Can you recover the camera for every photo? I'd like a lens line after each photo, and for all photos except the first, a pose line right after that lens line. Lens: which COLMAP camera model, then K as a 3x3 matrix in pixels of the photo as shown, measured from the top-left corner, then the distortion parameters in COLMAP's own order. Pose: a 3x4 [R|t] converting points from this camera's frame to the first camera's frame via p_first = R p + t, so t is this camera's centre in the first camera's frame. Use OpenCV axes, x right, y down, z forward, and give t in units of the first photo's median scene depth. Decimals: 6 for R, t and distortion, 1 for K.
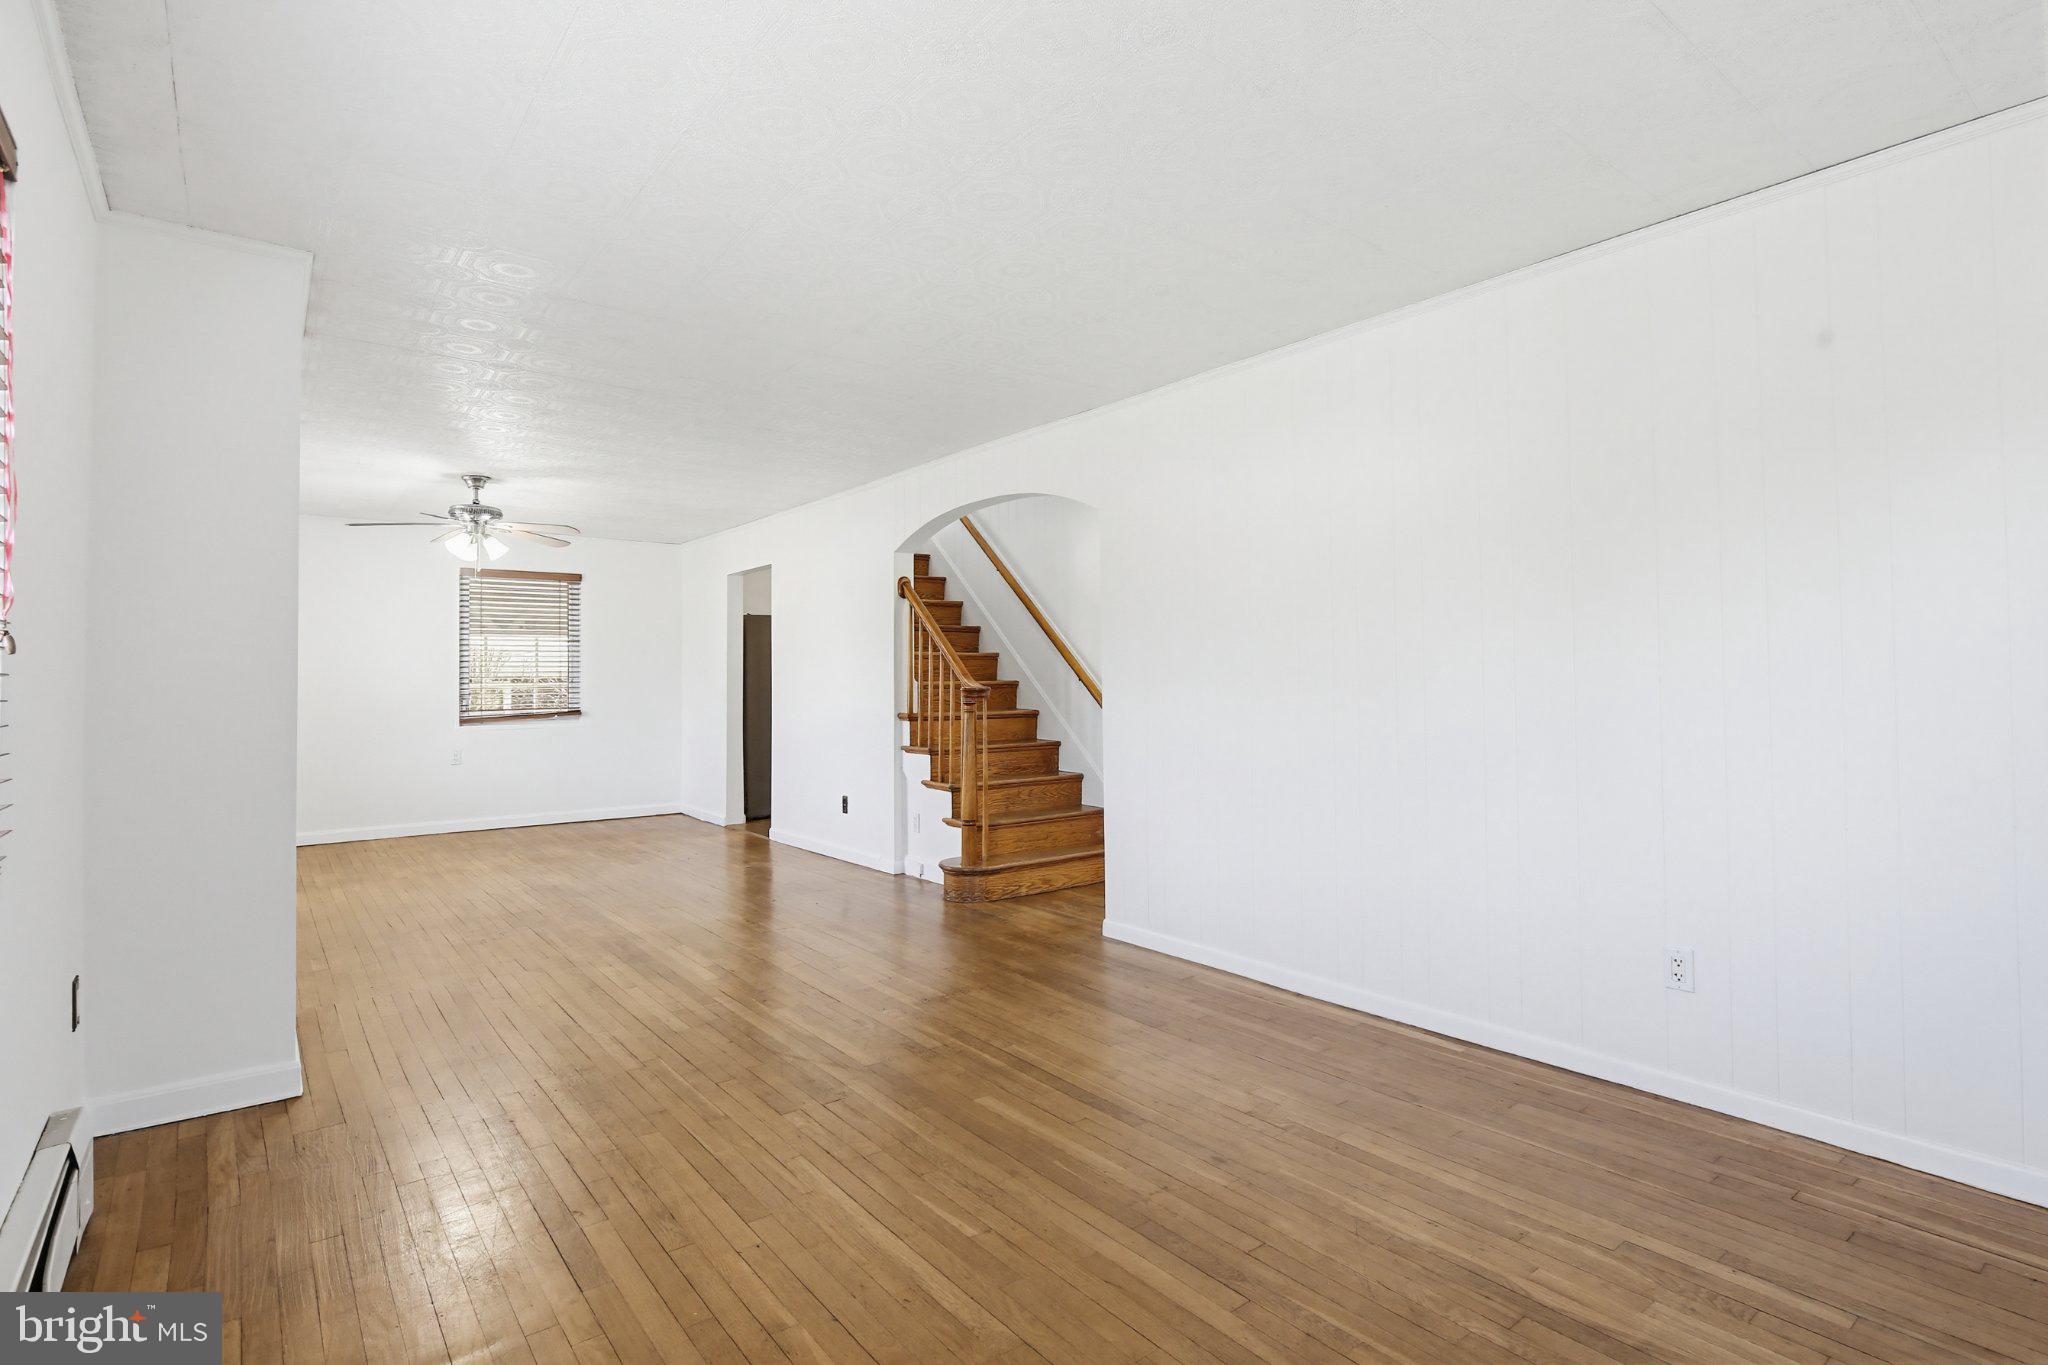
lens RADIAL K [[1006.9, 0, 1019.8], [0, 1006.9, 677.3], [0, 0, 1]] dist [0.003848, -0.003262]
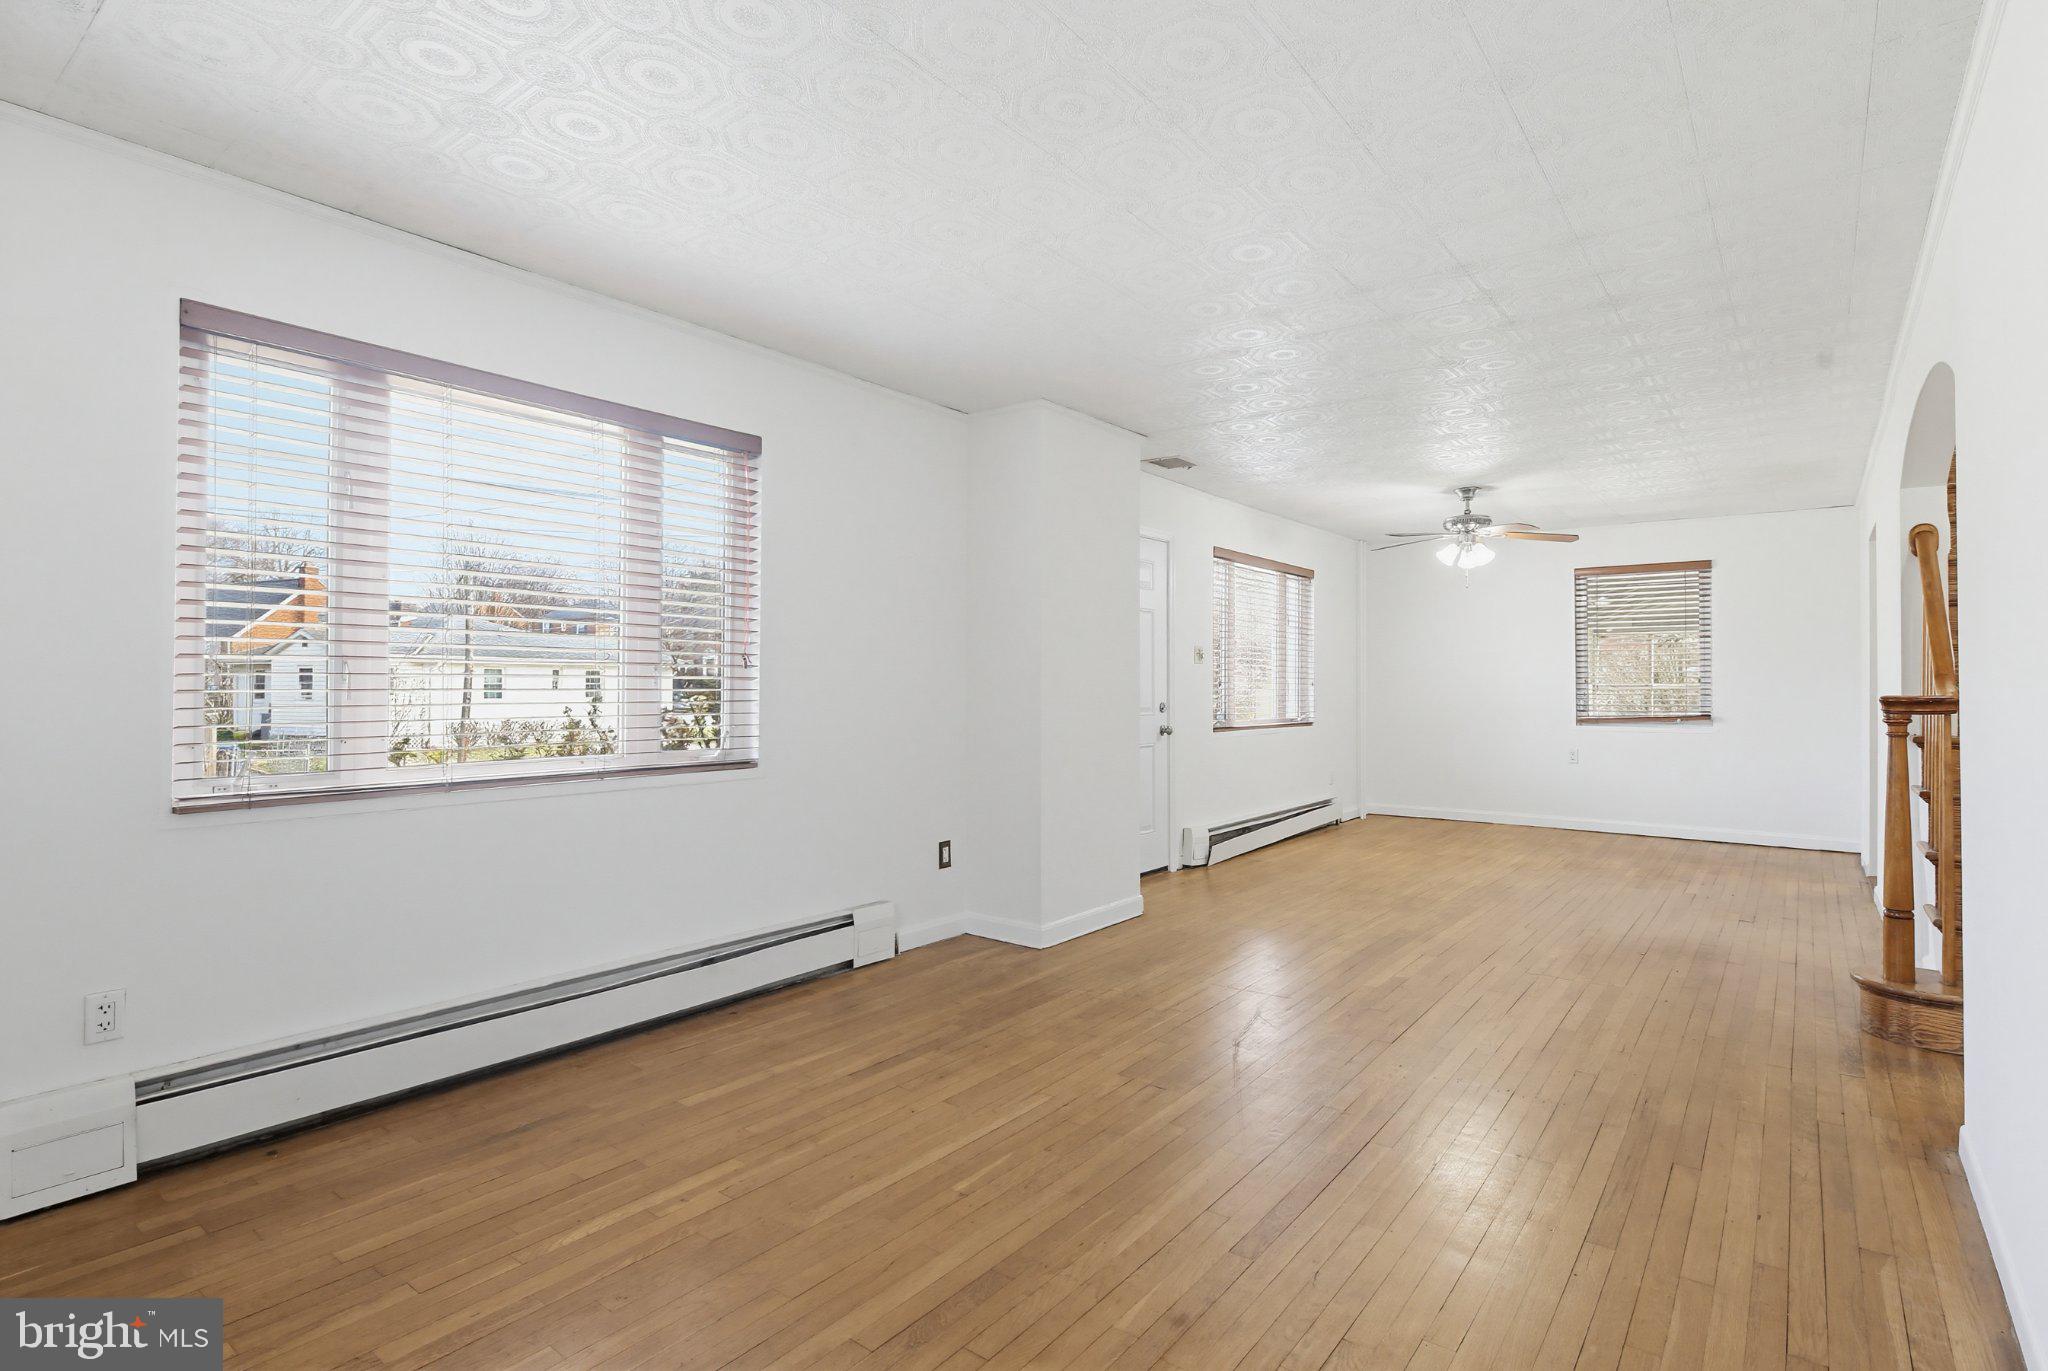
lens RADIAL K [[1006.9, 0, 1030.7], [0, 1006.9, 678.6], [0, 0, 1]] dist [0.003848, -0.003262]
pose [[0.252857, 0.004947, -0.967491, 0.370986], [-0.001985, 0.999987, 0.004595, -0.002729], [0.967502, 0.000758, 0.252863, 0.288008]]
